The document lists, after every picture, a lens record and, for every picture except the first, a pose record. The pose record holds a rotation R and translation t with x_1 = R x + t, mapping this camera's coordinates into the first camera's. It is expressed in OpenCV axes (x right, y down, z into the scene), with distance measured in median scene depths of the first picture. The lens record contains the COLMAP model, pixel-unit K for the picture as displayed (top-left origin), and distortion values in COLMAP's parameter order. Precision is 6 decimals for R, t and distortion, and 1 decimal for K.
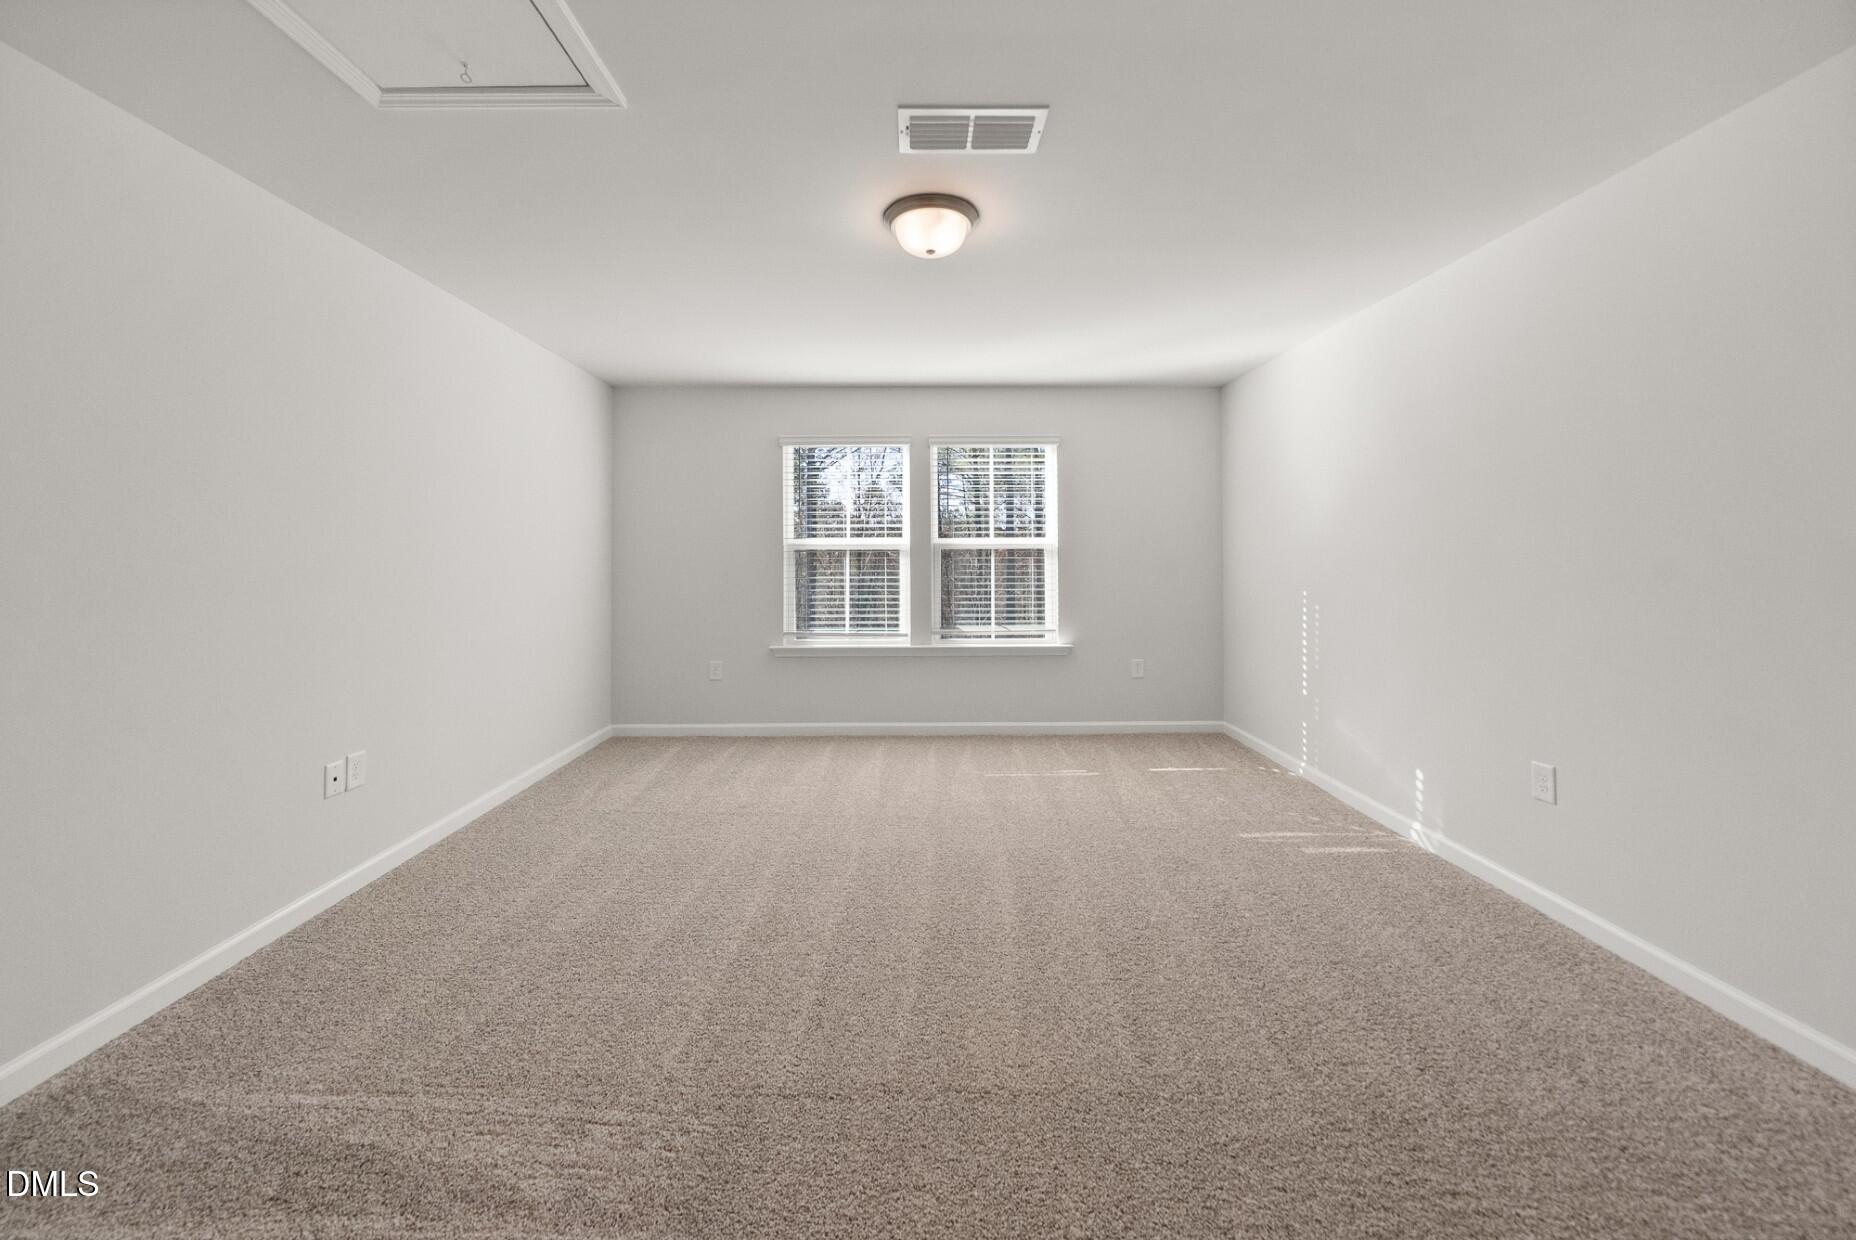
lens RADIAL K [[647.0, 0, 903.8], [0, 647.0, 557.2], [0, 0, 1]] dist [-0.008397, -0.000053]
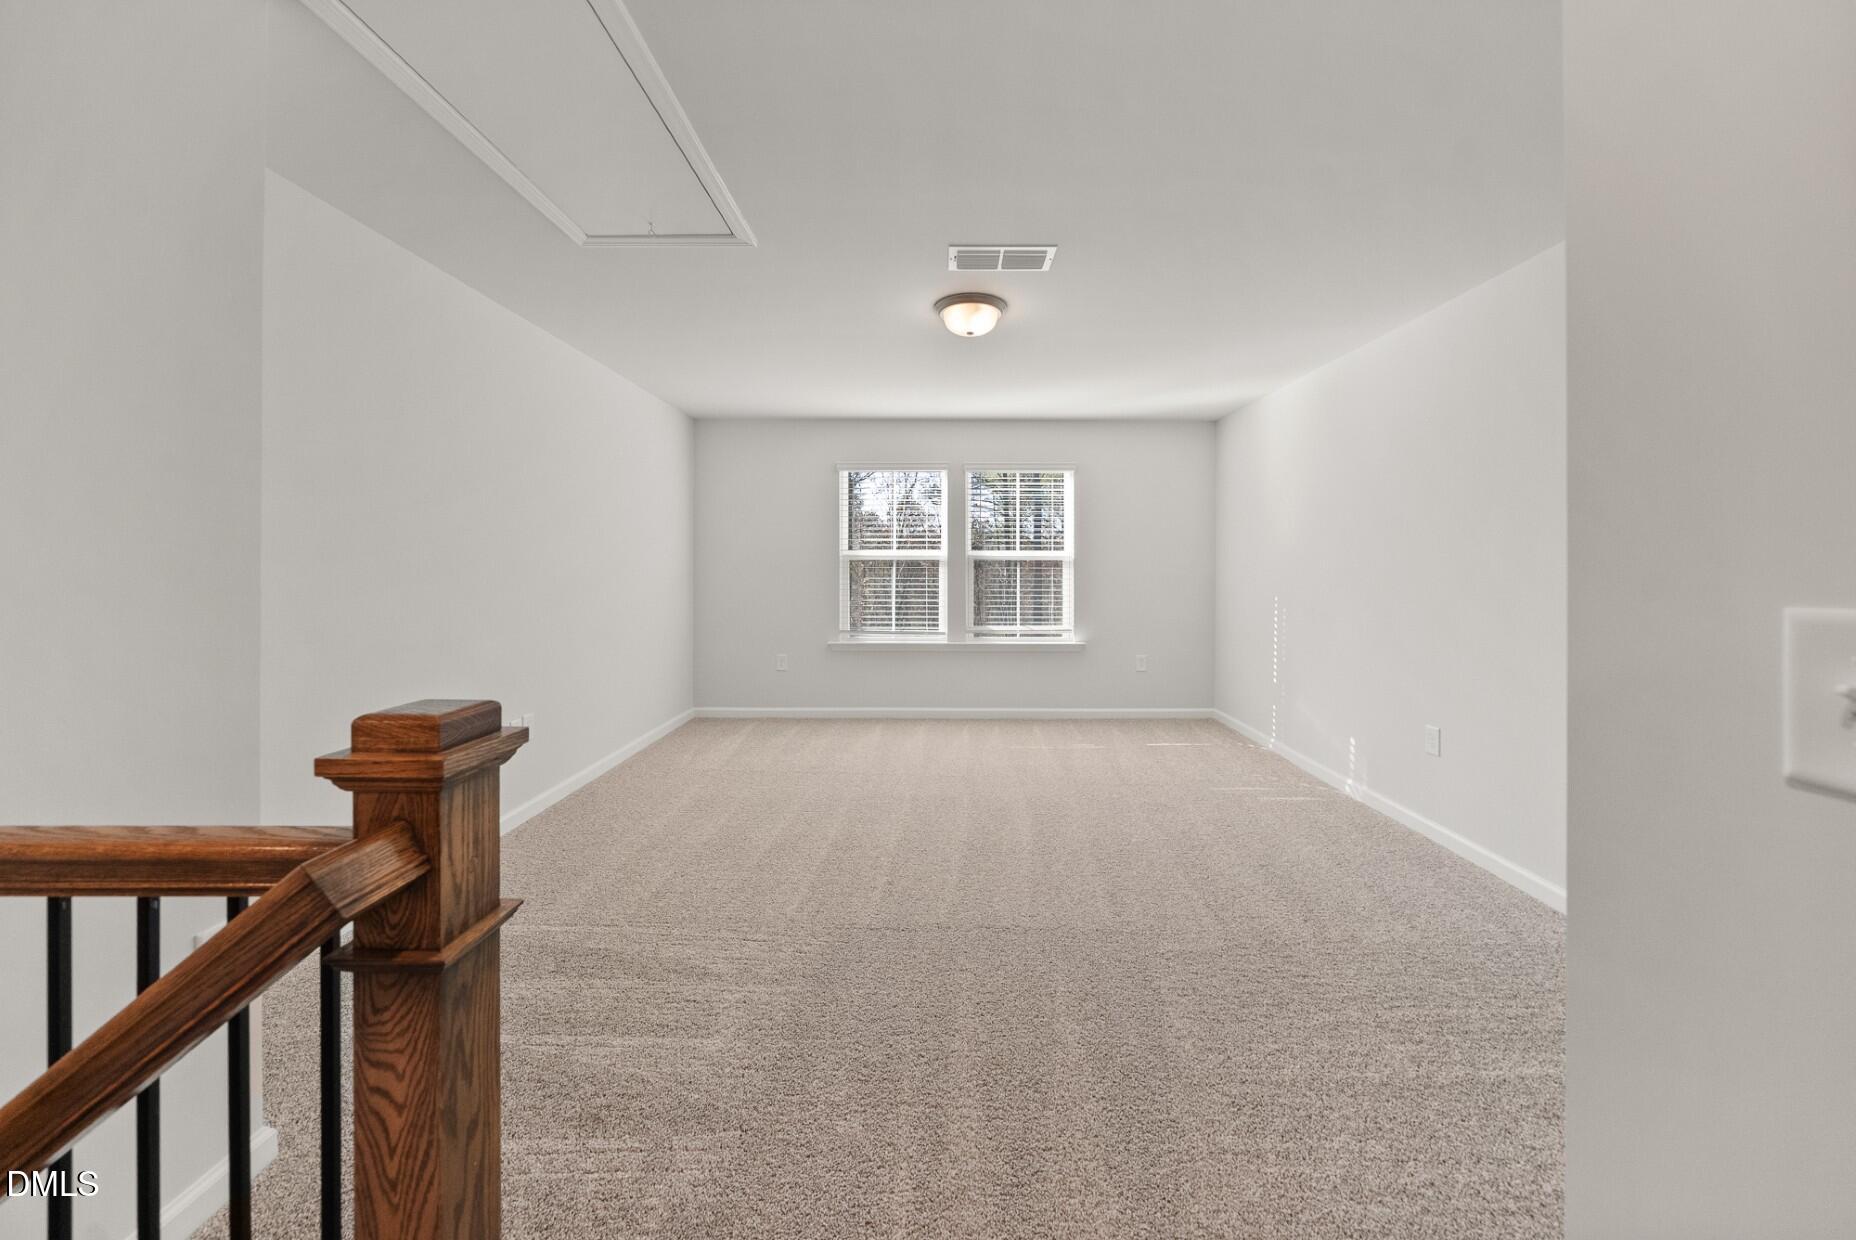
lens RADIAL K [[647.0, 0, 946.7], [0, 647.0, 569.9], [0, 0, 1]] dist [-0.008397, -0.000053]
pose [[0.999769, 0.006006, 0.020631, -0.027103], [-0.006107, 0.999970, 0.004828, 0.000175], [-0.020601, -0.004953, 0.999776, -0.281797]]
